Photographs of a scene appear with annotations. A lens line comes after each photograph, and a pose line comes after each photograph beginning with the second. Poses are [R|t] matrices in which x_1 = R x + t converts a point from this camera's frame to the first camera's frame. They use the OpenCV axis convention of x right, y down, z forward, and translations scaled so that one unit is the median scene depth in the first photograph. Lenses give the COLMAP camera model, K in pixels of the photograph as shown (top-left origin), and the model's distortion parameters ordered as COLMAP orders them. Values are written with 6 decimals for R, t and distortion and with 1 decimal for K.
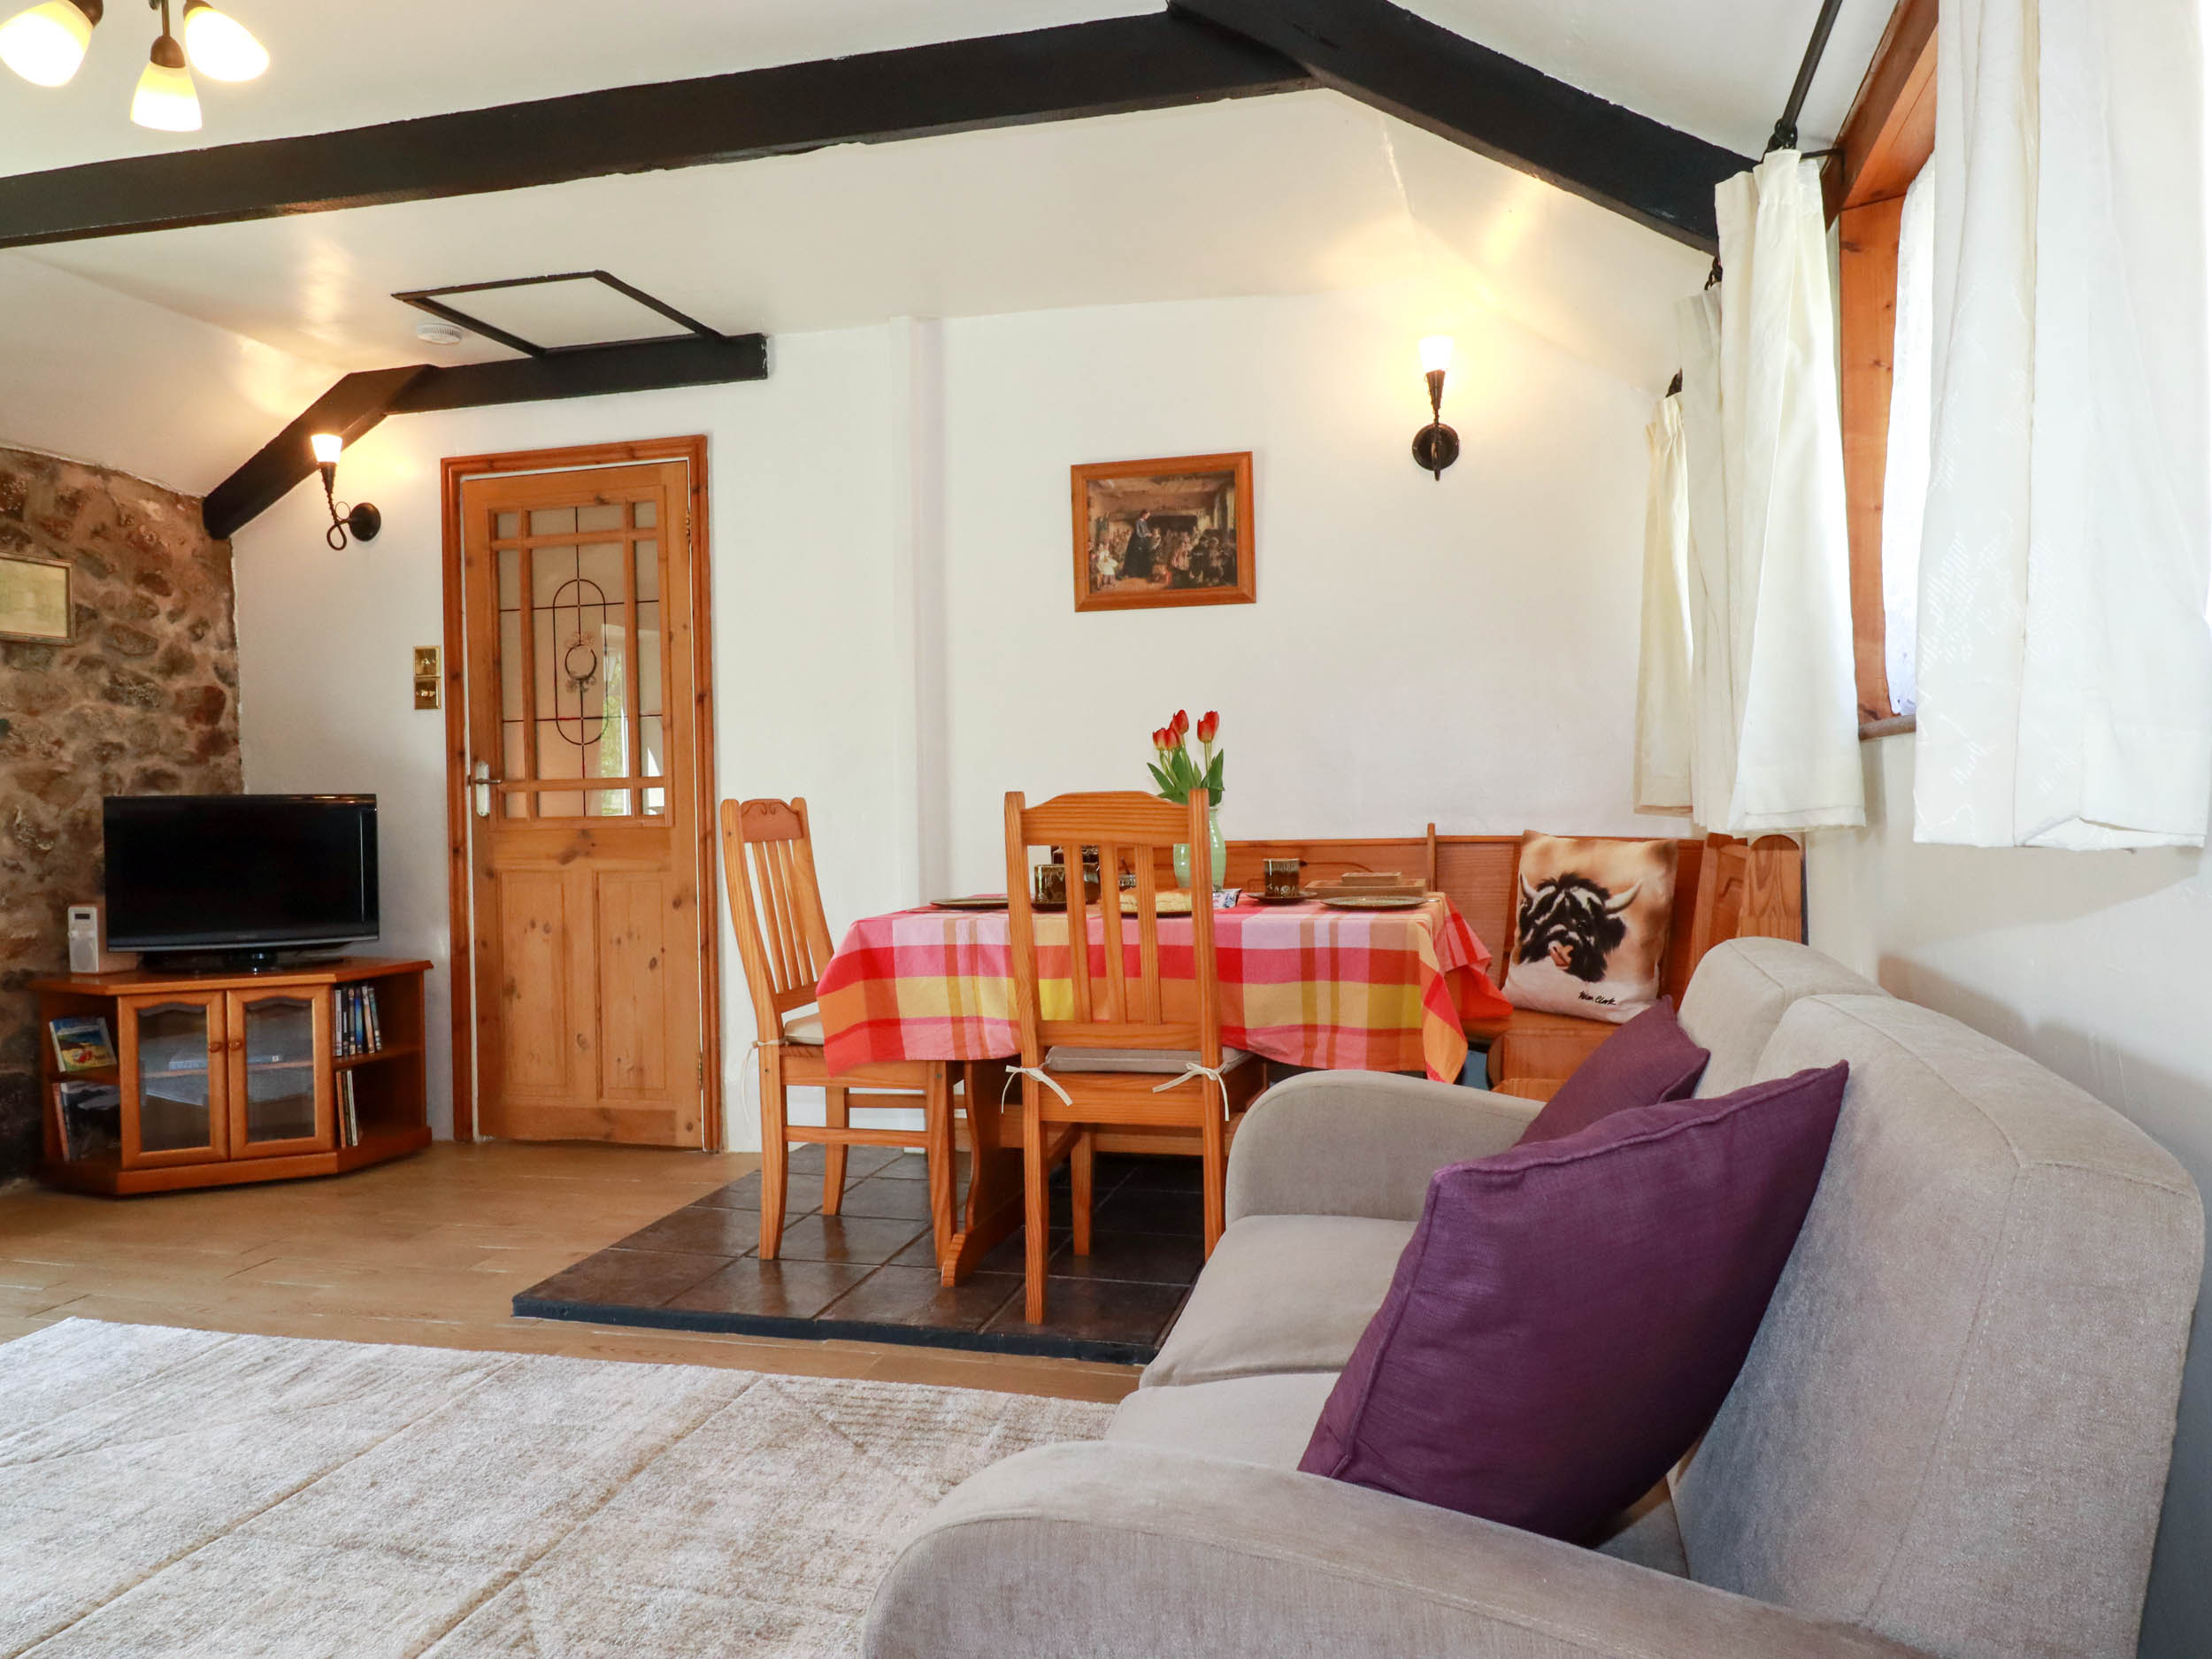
lens RADIAL K [[1450.7, 0, 1106.0], [0, 1450.7, 829.5], [0, 0, 1]] dist [-0.000928, -0.003979]
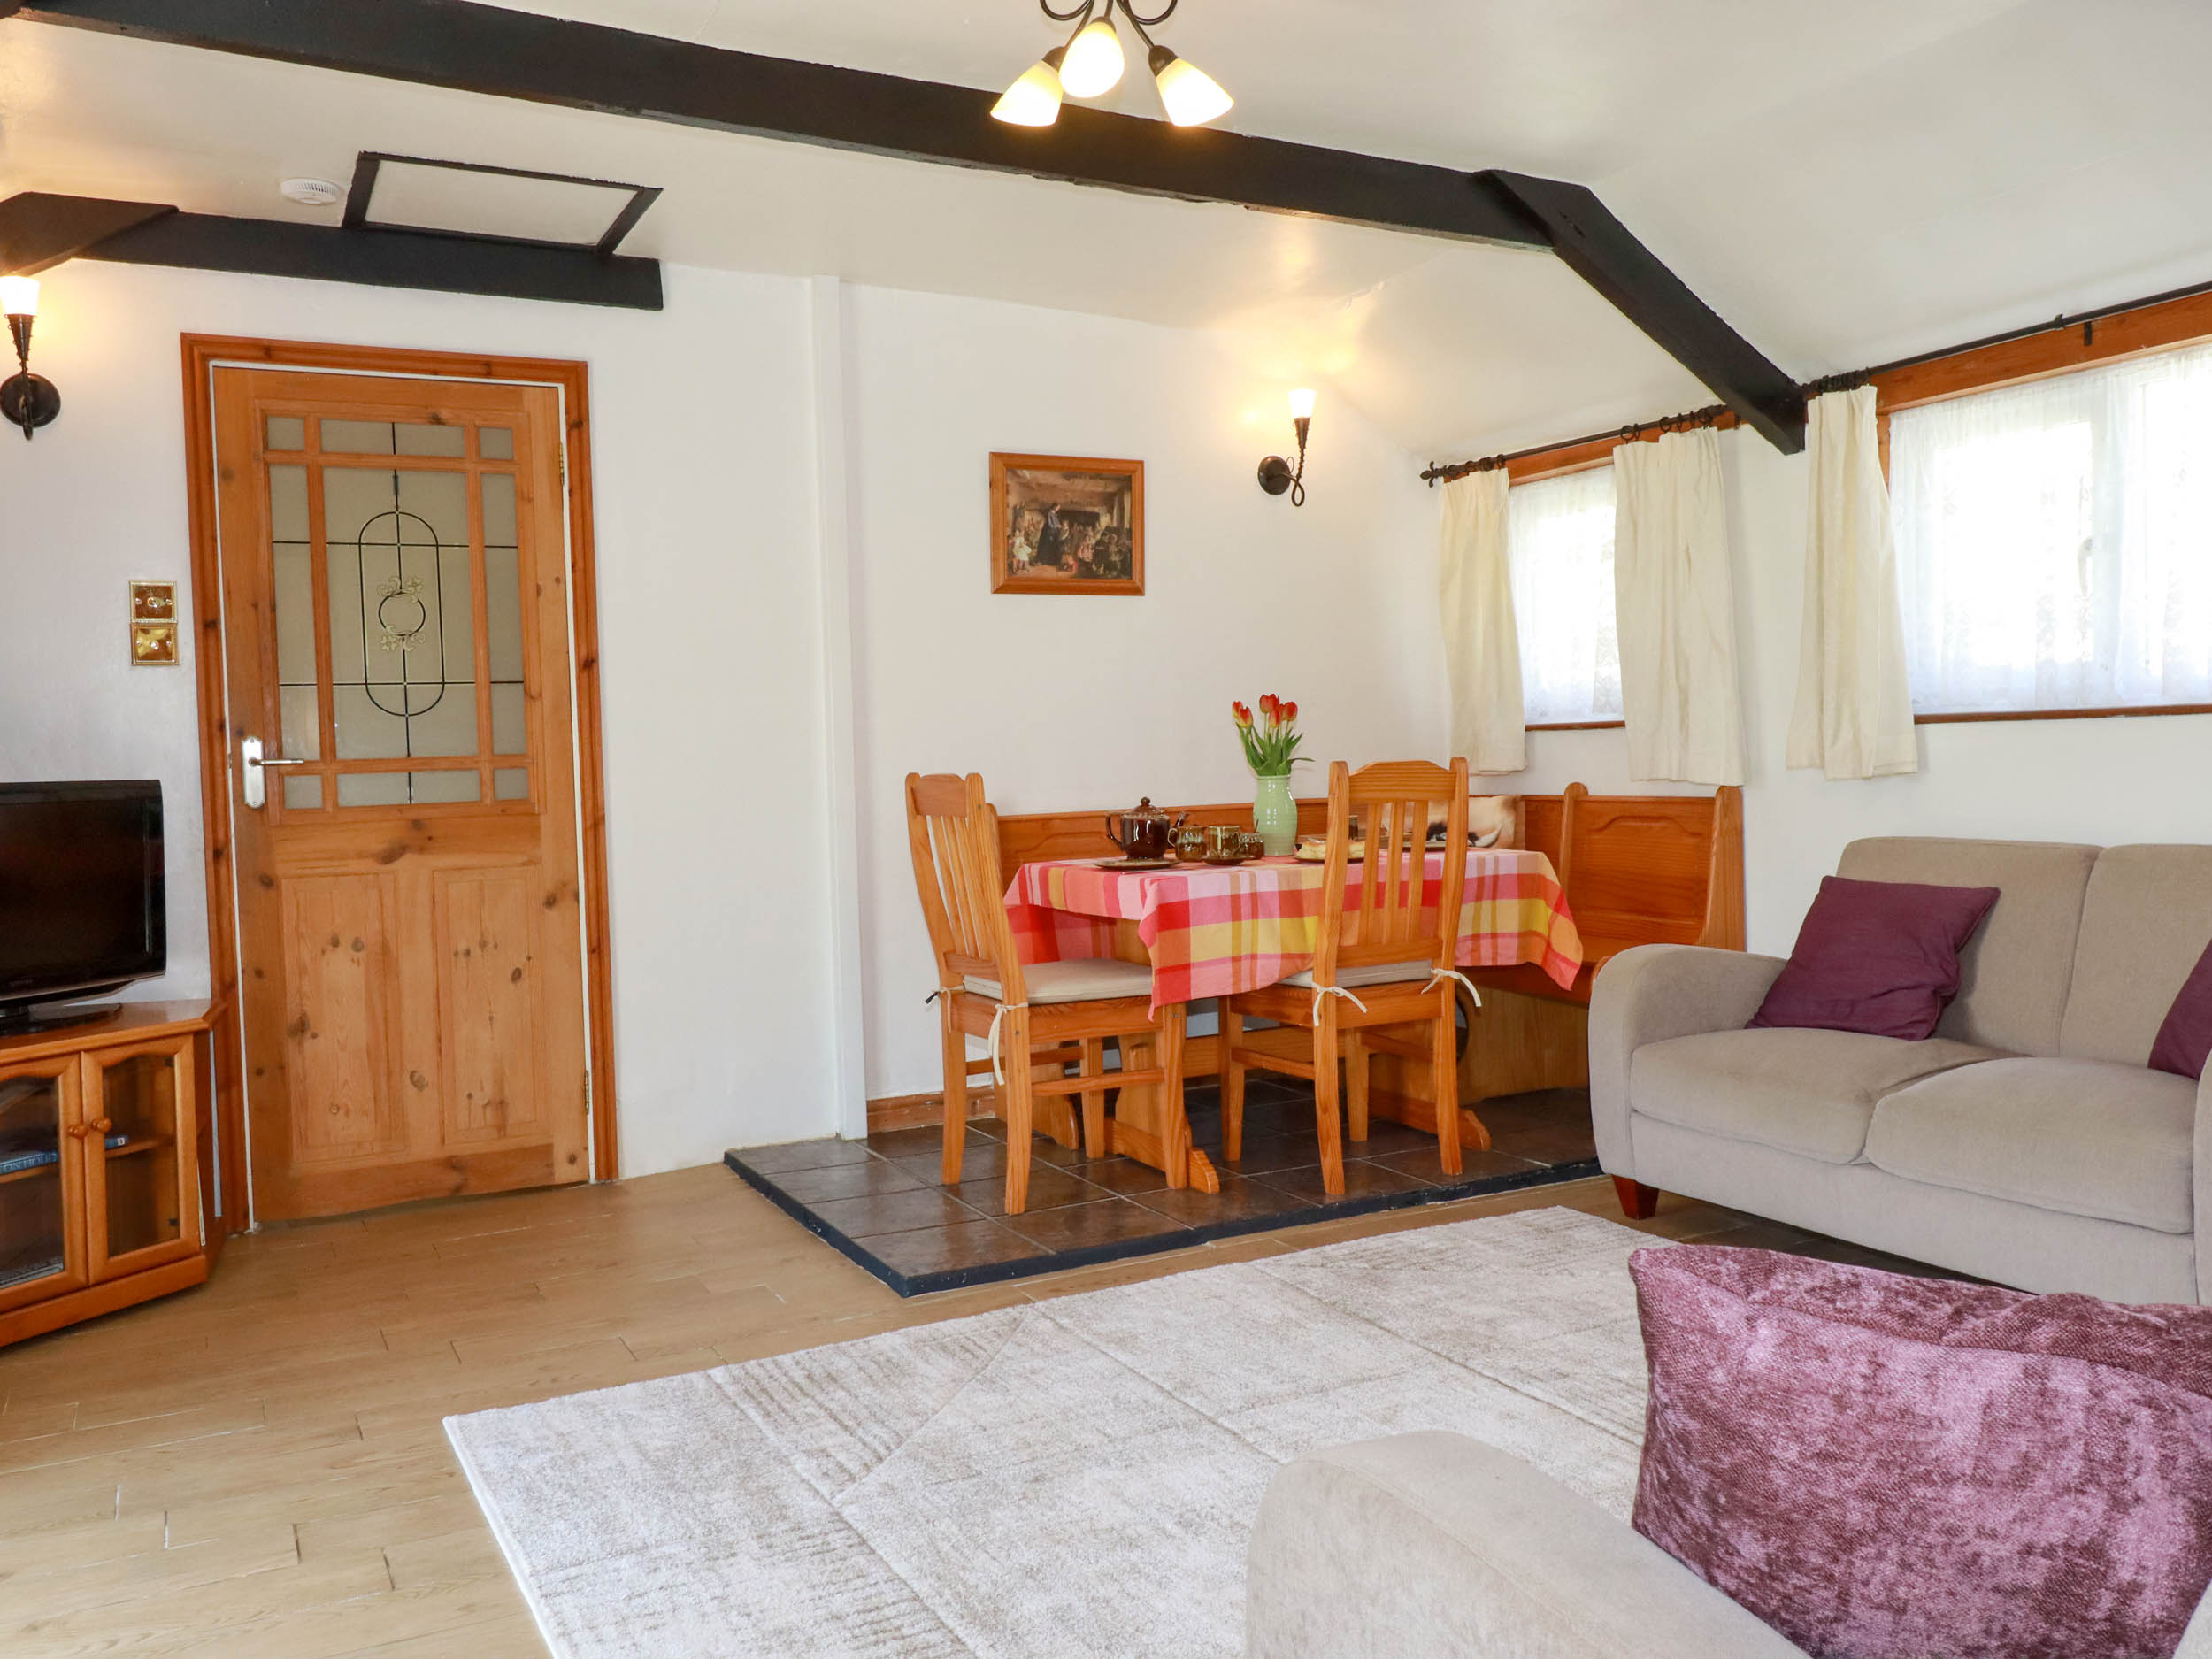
lens RADIAL K [[1708.6, 0, 1106.0], [0, 1708.6, 829.5], [0, 0, 1]] dist [0.007015, 0.000424]
pose [[0.759554, -0.033528, 0.649579, -0.769318], [0.030085, 0.999413, 0.016406, 0.001437], [-0.649748, 0.007081, 0.760117, 0.017937]]
